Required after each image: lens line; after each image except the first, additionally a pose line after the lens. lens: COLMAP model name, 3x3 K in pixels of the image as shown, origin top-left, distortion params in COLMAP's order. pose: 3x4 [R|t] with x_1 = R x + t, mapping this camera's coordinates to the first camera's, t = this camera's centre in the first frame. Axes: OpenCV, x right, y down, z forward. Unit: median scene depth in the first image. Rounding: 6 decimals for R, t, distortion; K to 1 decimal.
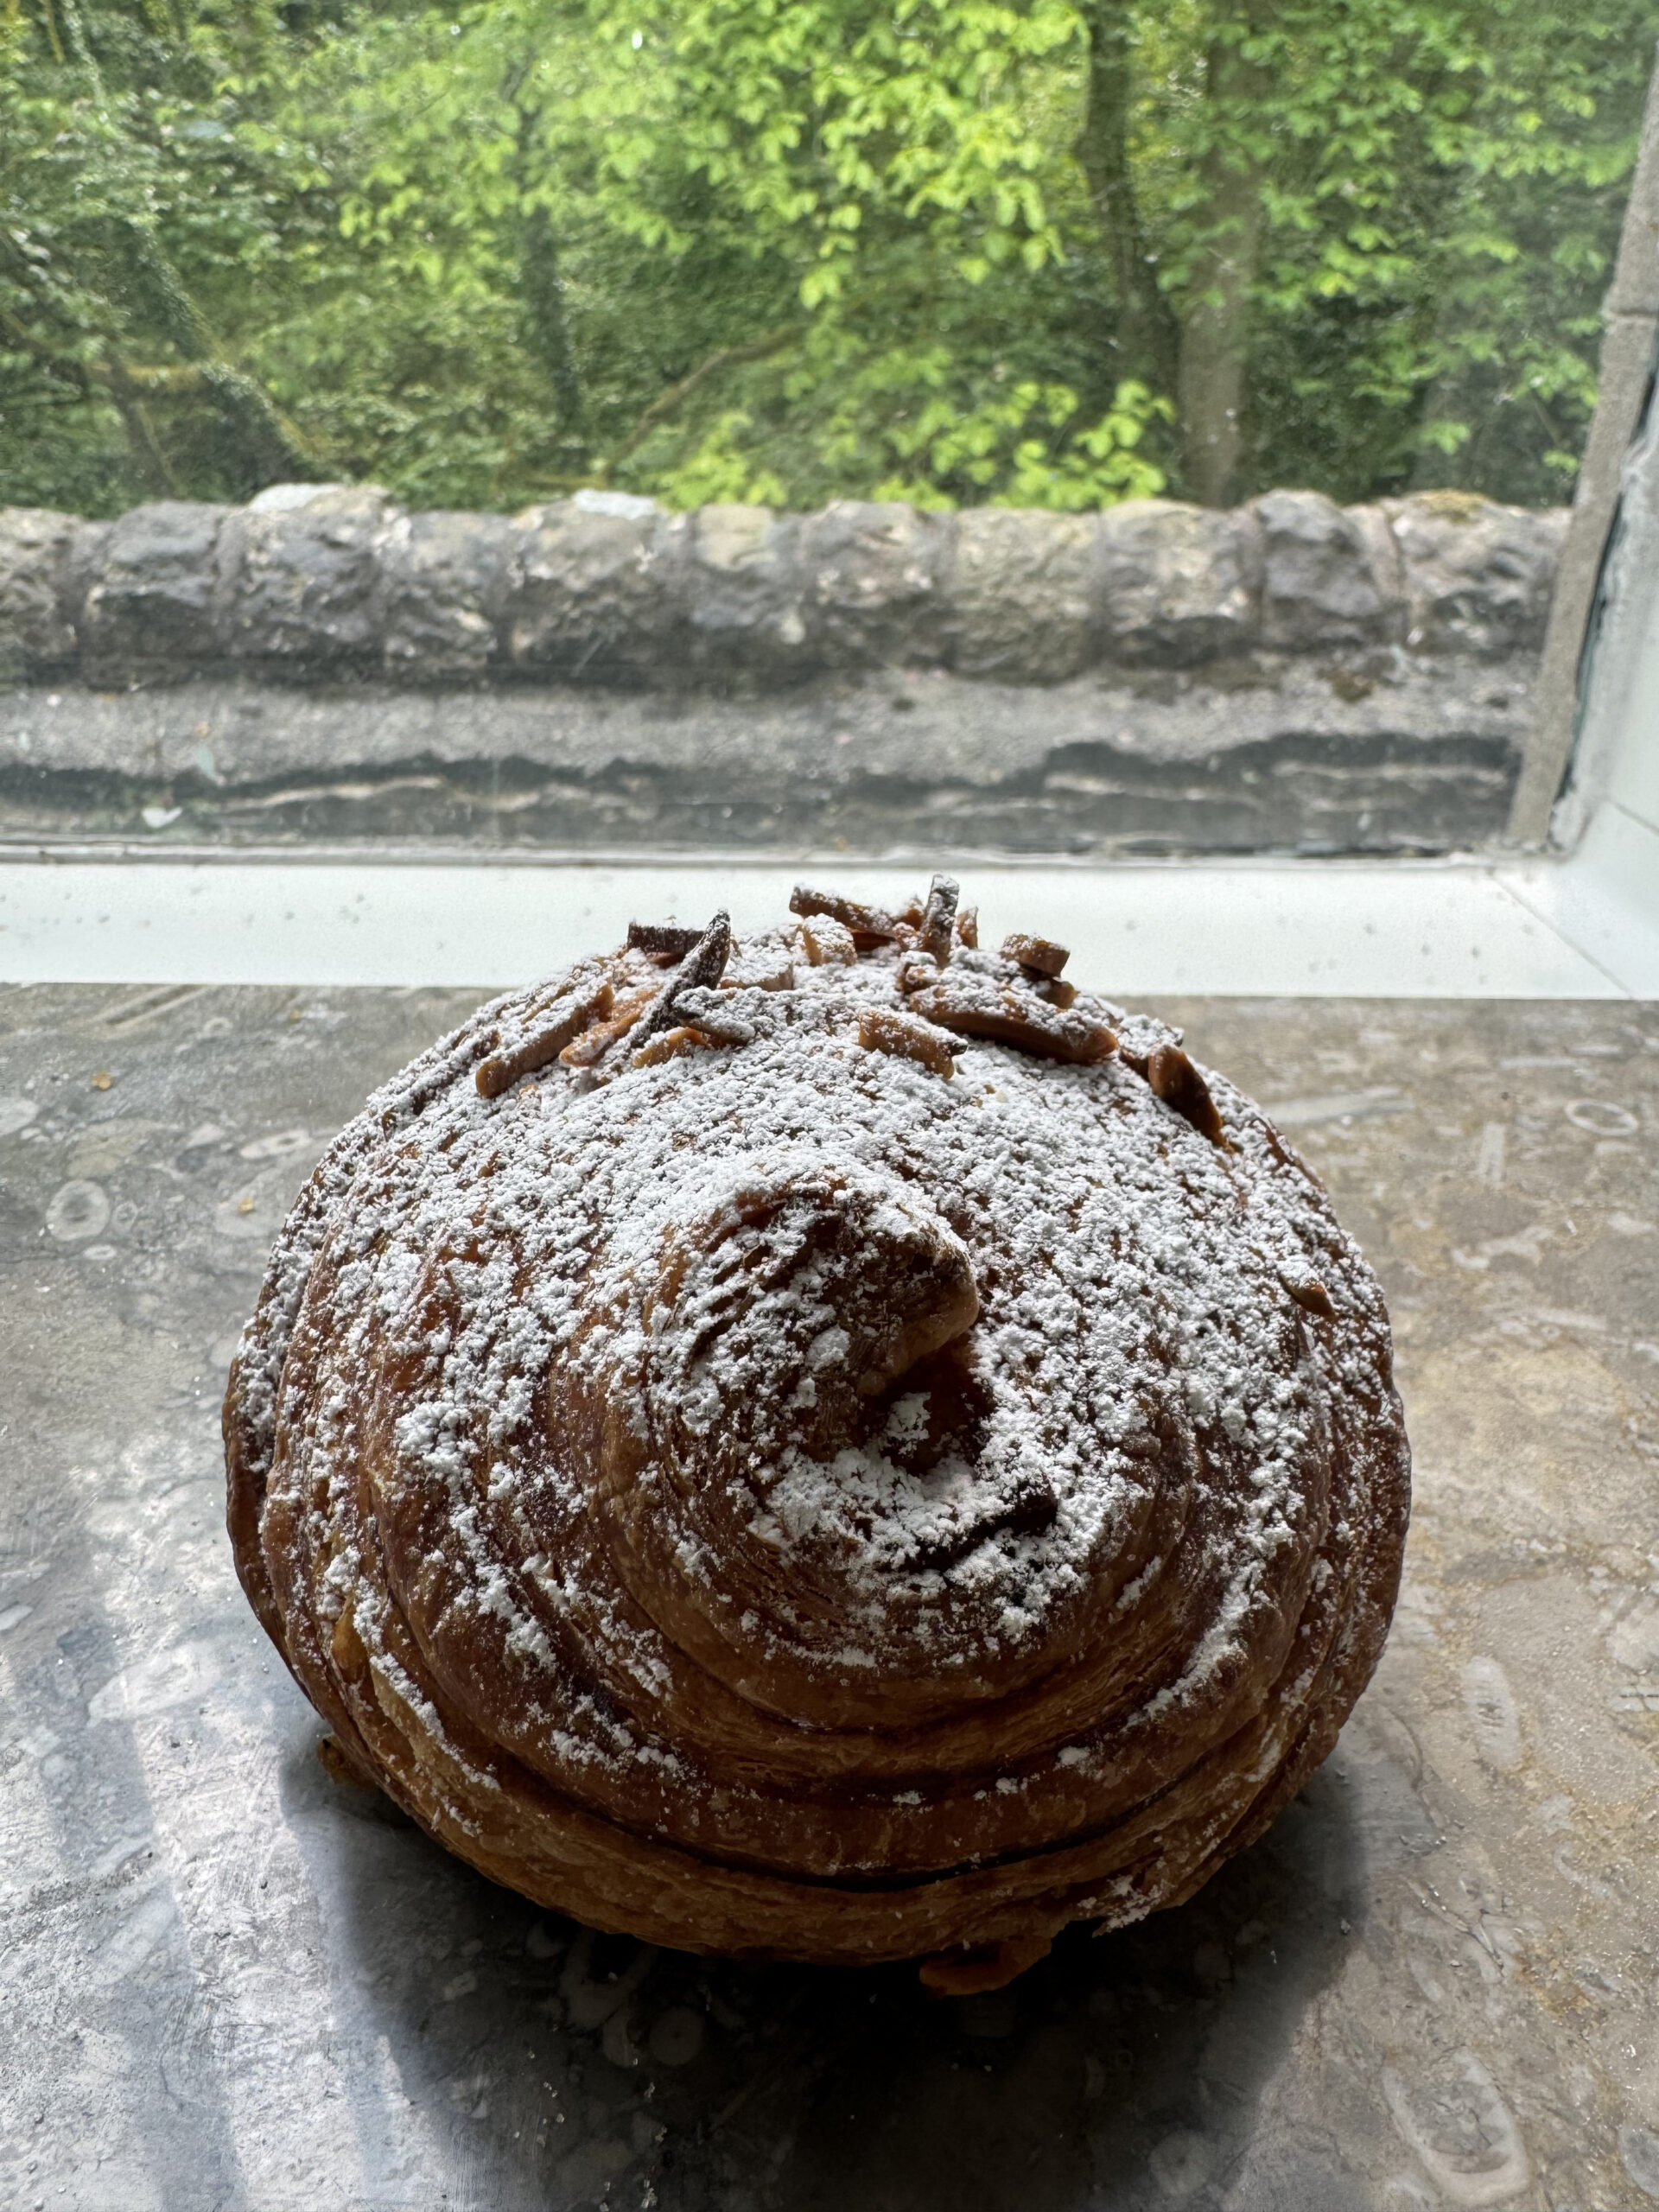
lens RADIAL K [[1657.8, 0, 824.9], [0, 1657.8, 977.0], [0, 0, 1]] dist [-0.004834, 0.001509]
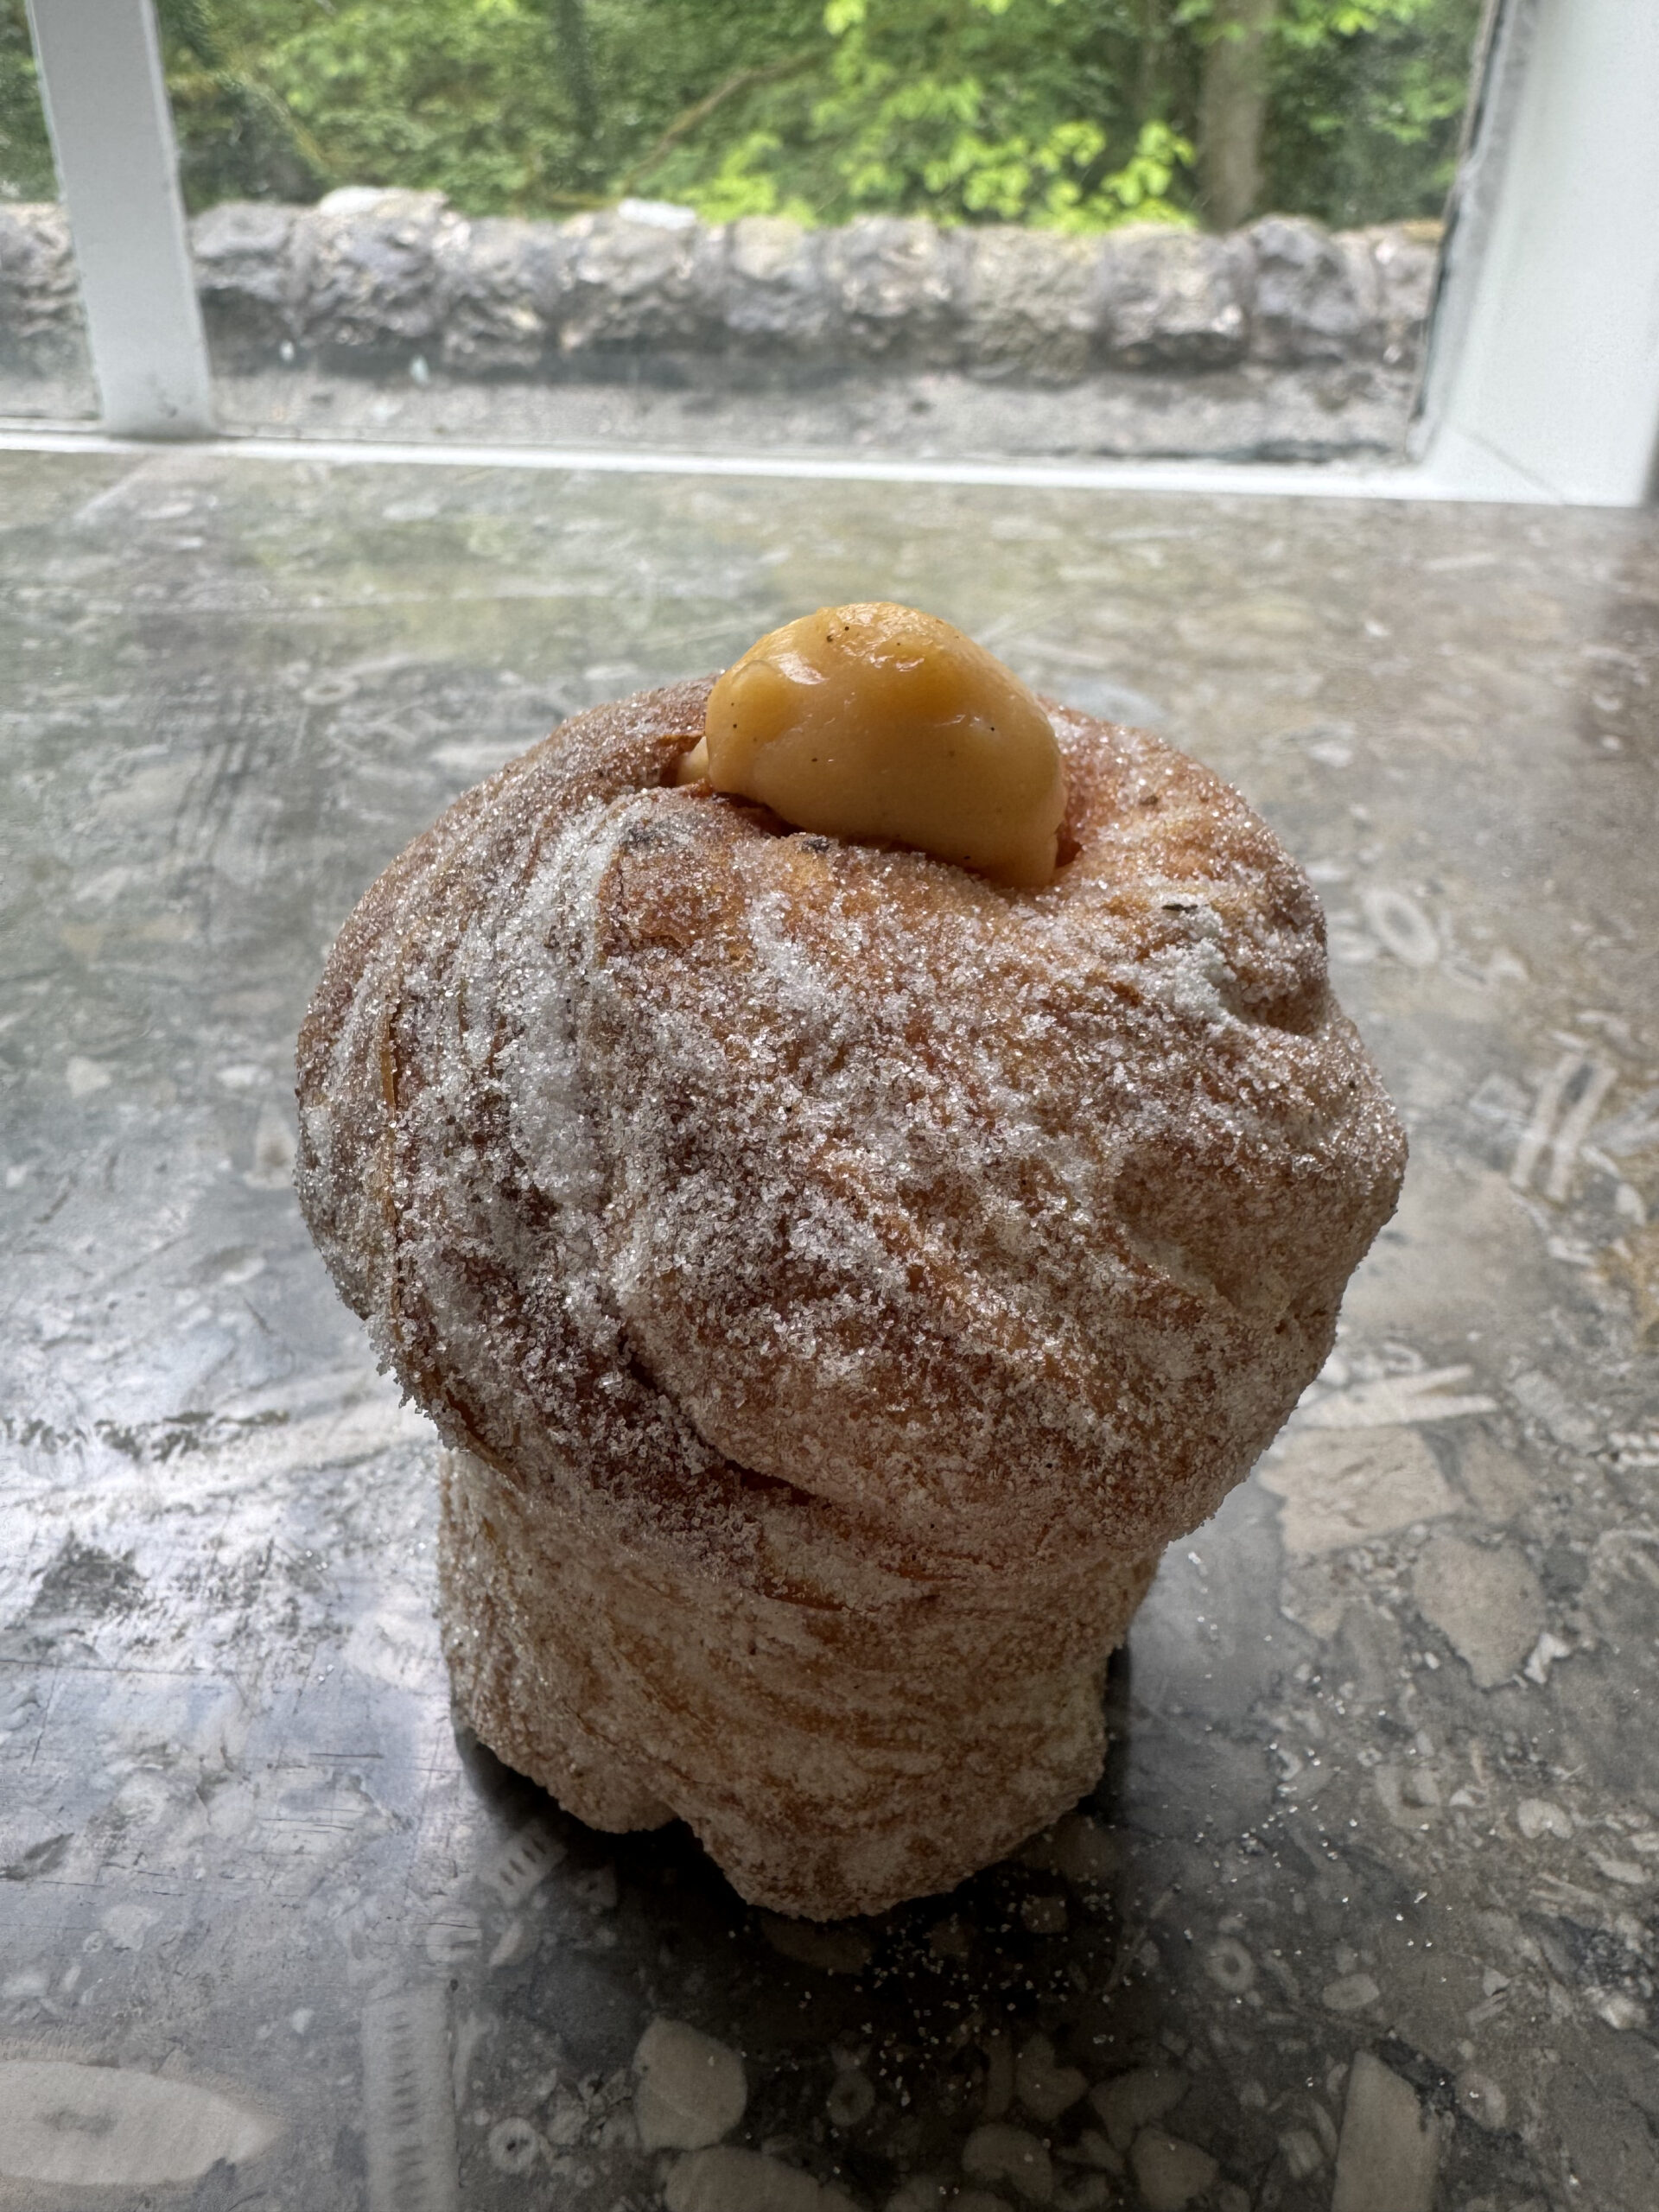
lens RADIAL K [[1693.2, 0, 835.0], [0, 1693.2, 782.2], [0, 0, 1]] dist [-0.002485, -0.004450]
pose [[0.999740, 0.022061, 0.005796, -0.010248], [-0.022248, 0.999164, 0.034301, 0.046113], [-0.005034, -0.034421, 0.999395, -0.120943]]
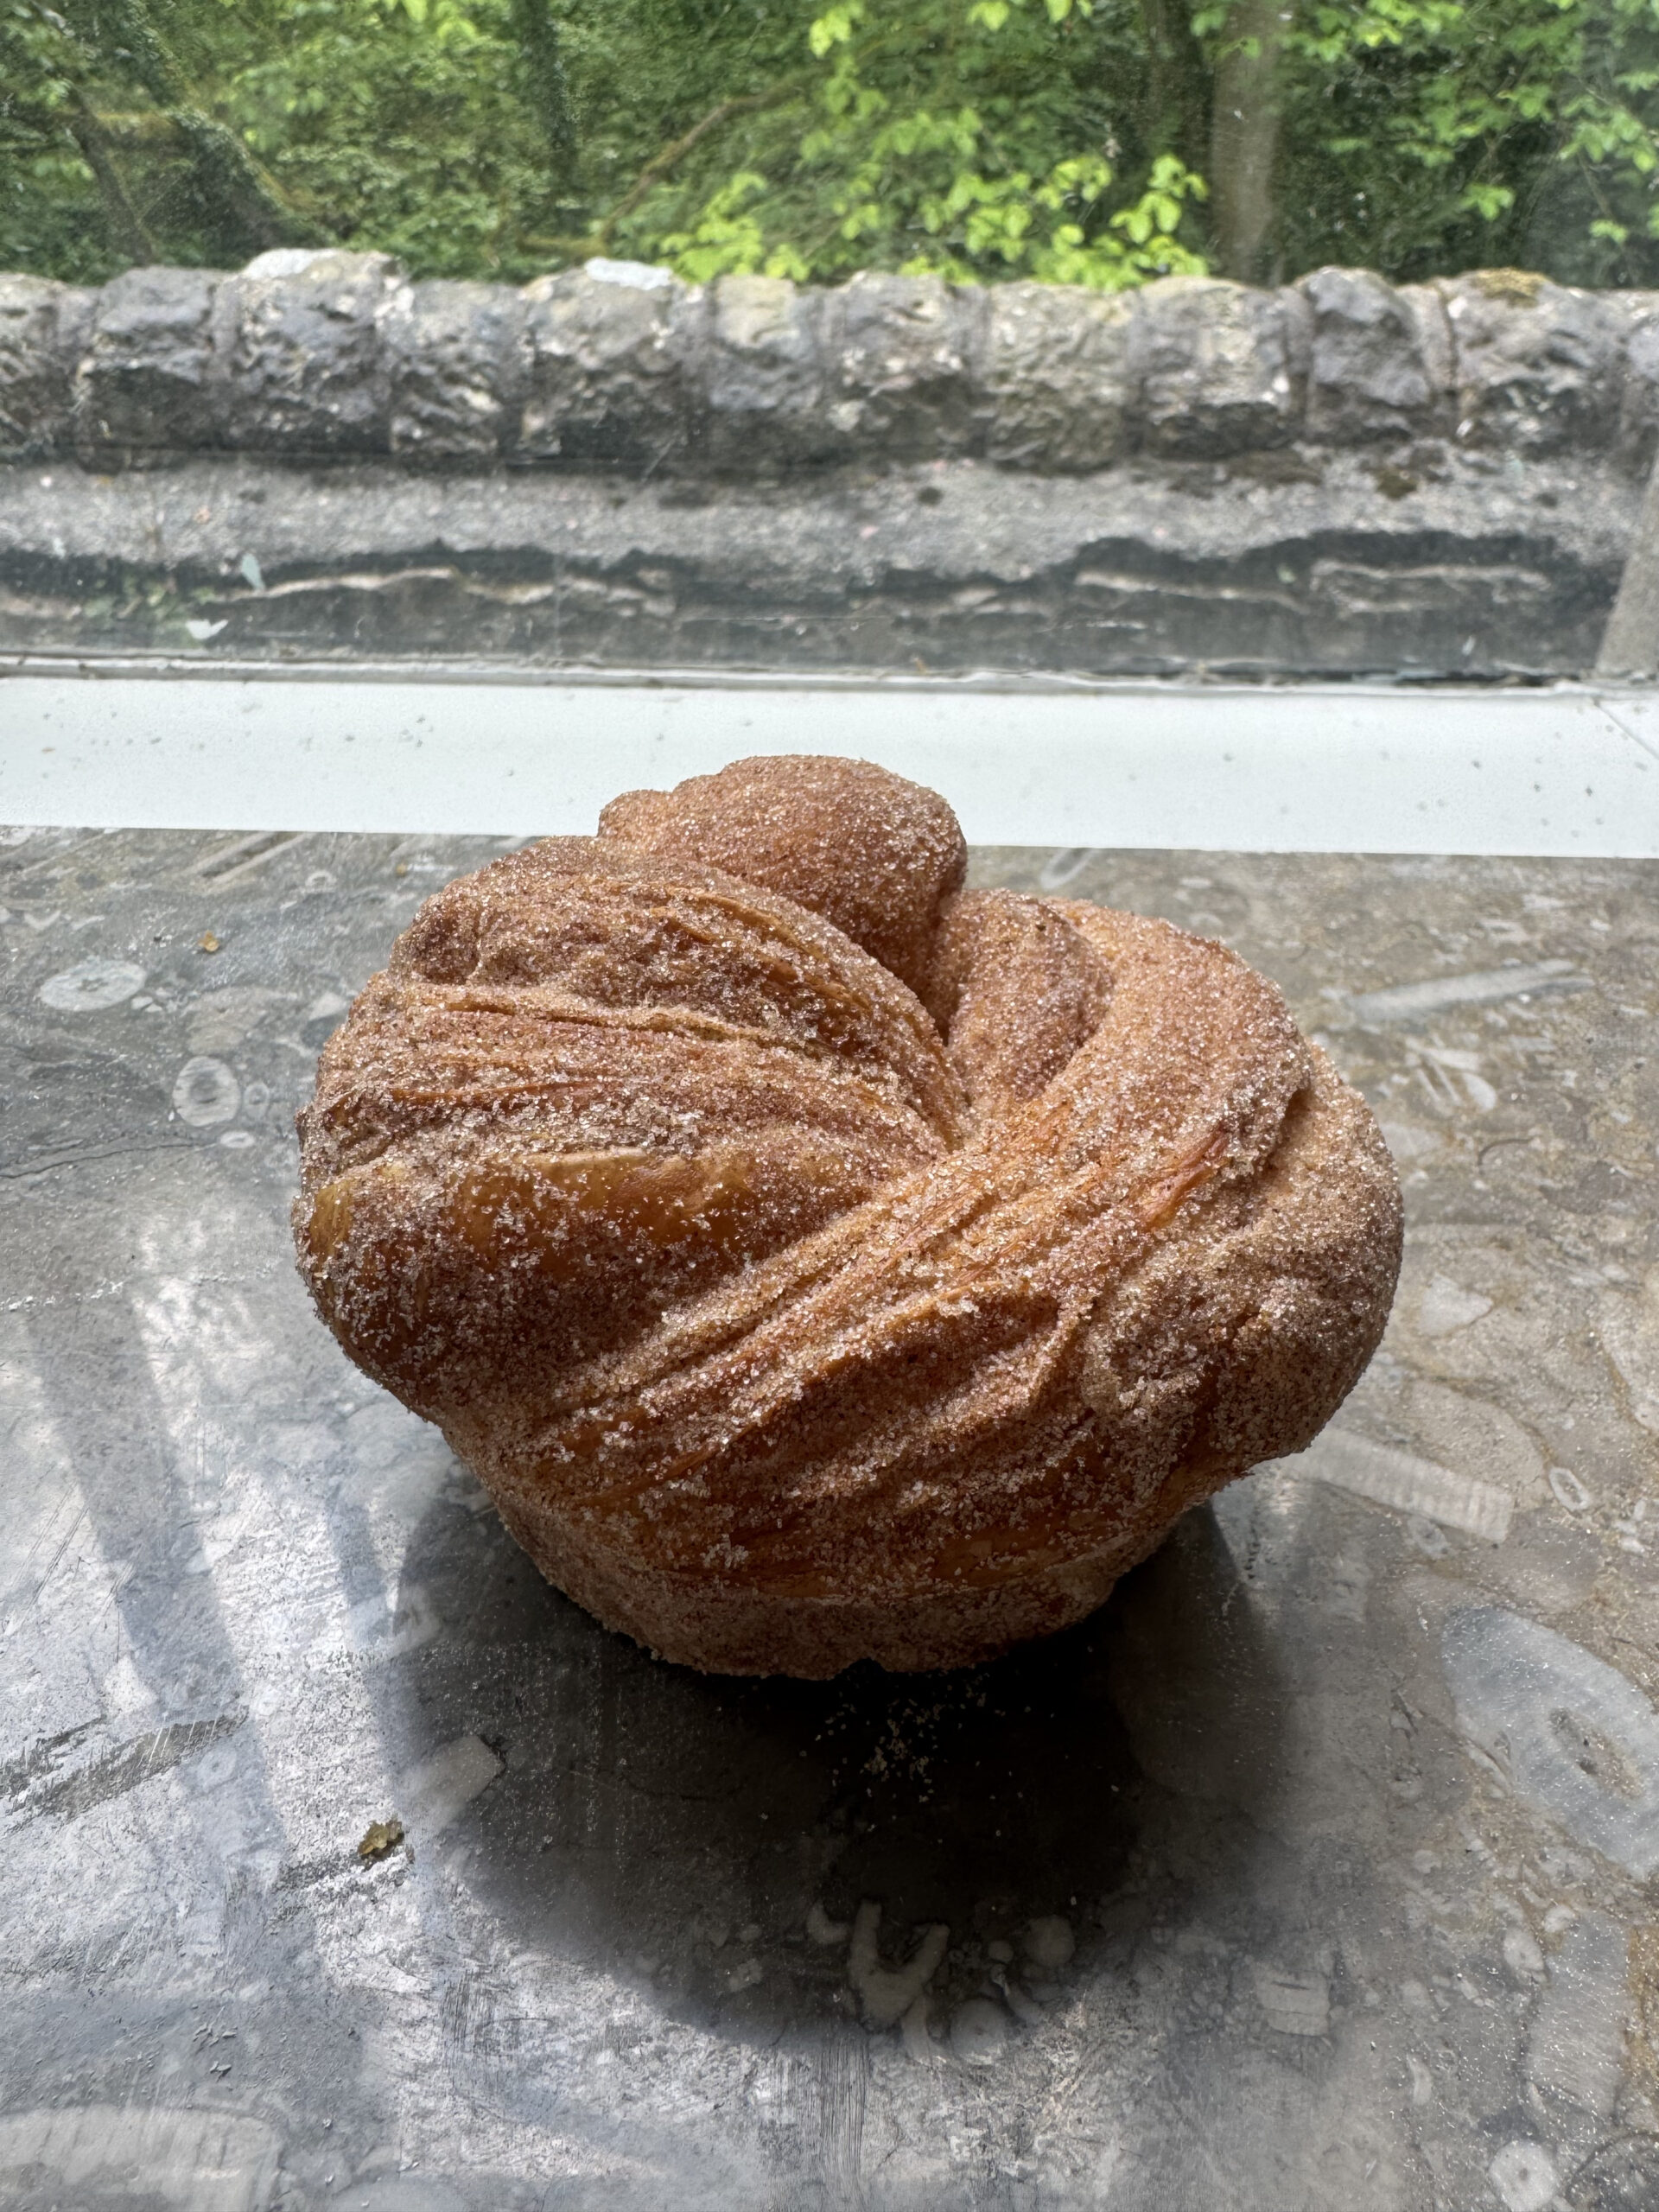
lens RADIAL K [[1657.8, 0, 824.9], [0, 1657.8, 977.0], [0, 0, 1]] dist [-0.004834, 0.001509]
pose [[0.999949, 0.009670, 0.002969, -0.014105], [-0.009966, 0.992103, 0.125029, -0.006381], [-0.001737, -0.125052, 0.992149, 0.009558]]
